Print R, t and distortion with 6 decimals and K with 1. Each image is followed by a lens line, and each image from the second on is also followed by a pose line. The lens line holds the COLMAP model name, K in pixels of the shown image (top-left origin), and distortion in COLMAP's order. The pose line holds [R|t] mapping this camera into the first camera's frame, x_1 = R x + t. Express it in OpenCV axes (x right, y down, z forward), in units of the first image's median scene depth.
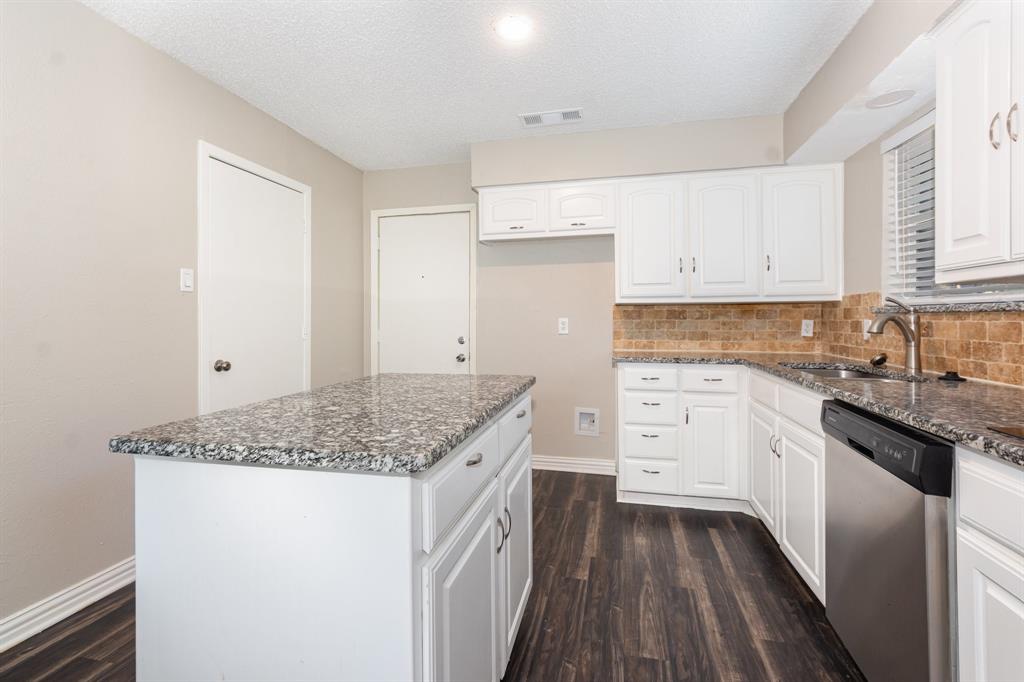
lens RADIAL K [[455.1, 0, 526.7], [0, 455.1, 313.2], [0, 0, 1]] dist [-0.004607, -0.000482]
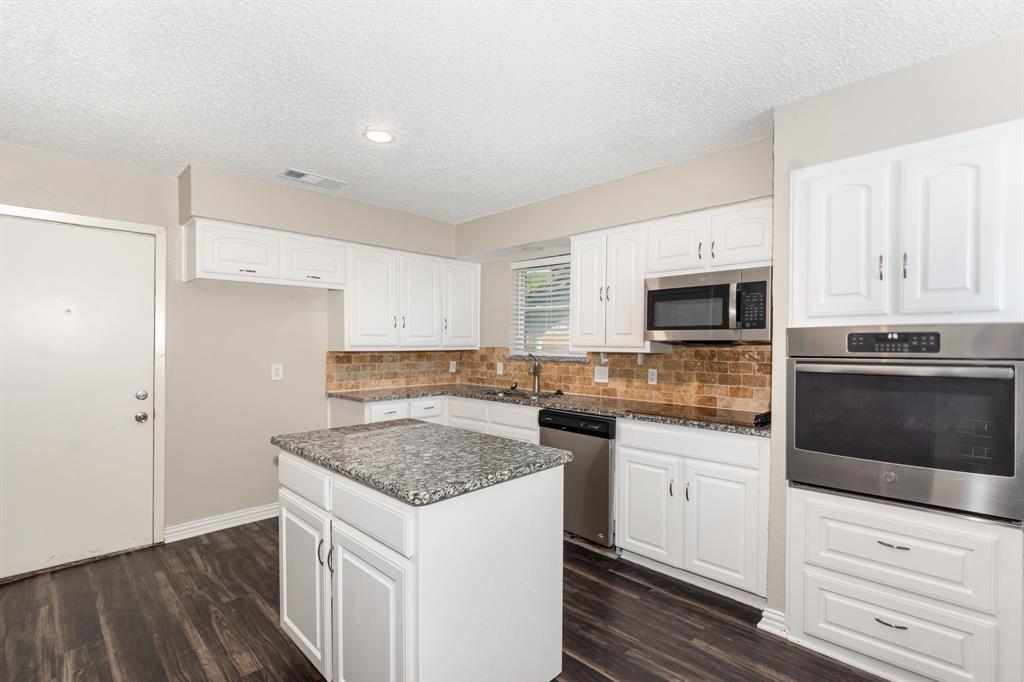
lens RADIAL K [[455.1, 0, 518.6], [0, 455.1, 346.4], [0, 0, 1]] dist [-0.004607, -0.000482]
pose [[0.541168, 0.000818, 0.840914, -0.565568], [-0.015072, 0.999848, 0.008727, -0.054062], [-0.840779, -0.017397, 0.541098, 0.008566]]
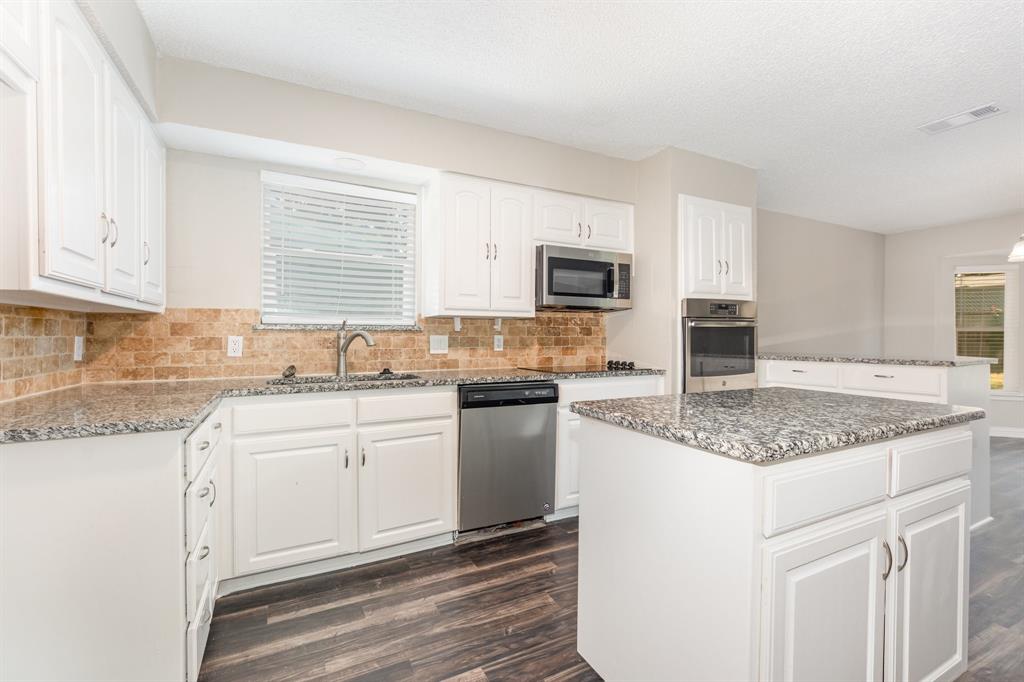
lens RADIAL K [[455.1, 0, 518.4], [0, 455.1, 339.9], [0, 0, 1]] dist [-0.004607, -0.000482]
pose [[-0.621923, -0.008346, 0.783034, -0.349441], [-0.009149, 0.999952, 0.003391, 0.012009], [-0.783025, -0.005055, -0.621970, 0.973494]]
